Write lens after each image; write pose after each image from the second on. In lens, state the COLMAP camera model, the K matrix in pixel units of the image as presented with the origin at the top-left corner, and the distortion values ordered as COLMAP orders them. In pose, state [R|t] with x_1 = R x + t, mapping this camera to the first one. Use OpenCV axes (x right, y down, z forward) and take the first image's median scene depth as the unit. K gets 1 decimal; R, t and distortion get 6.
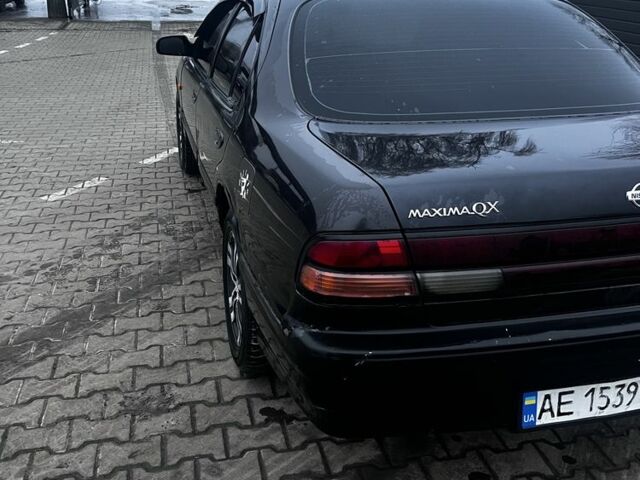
lens RADIAL K [[649.4, 0, 317.2], [0, 649.4, 240.5], [0, 0, 1]] dist [0.096452, -0.130394]
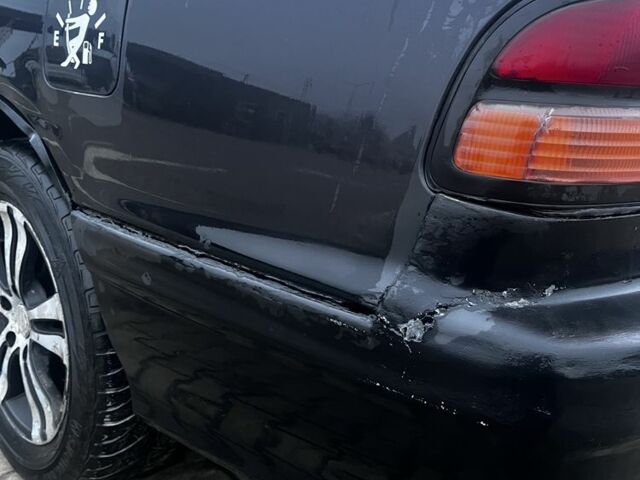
lens RADIAL K [[649.8, 0, 310.9], [0, 649.8, 249.8], [0, 0, 1]] dist [0.061715, -0.020495]
pose [[0.870709, -0.107334, 0.479943, -0.158531], [0.141793, 0.989241, -0.036006, 0.066943], [-0.470915, 0.099403, 0.876560, 0.467520]]
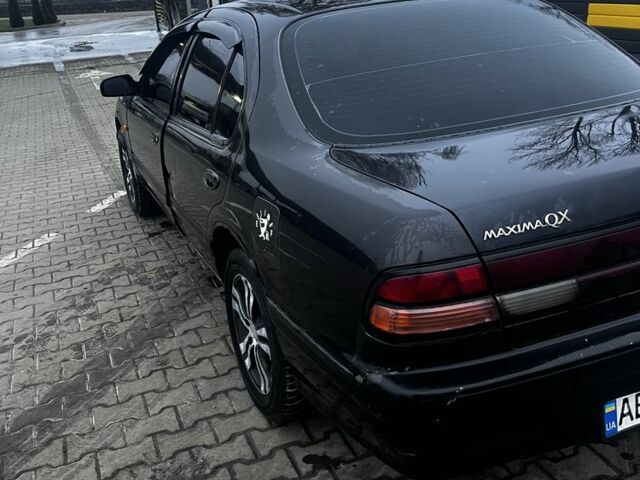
lens RADIAL K [[649.8, 0, 310.9], [0, 649.8, 249.8], [0, 0, 1]] dist [0.061715, -0.020495]
pose [[0.984287, -0.142100, 0.104816, -0.119626], [0.143180, 0.989693, -0.002805, -0.031312], [-0.103337, 0.017769, 0.994488, 0.051644]]
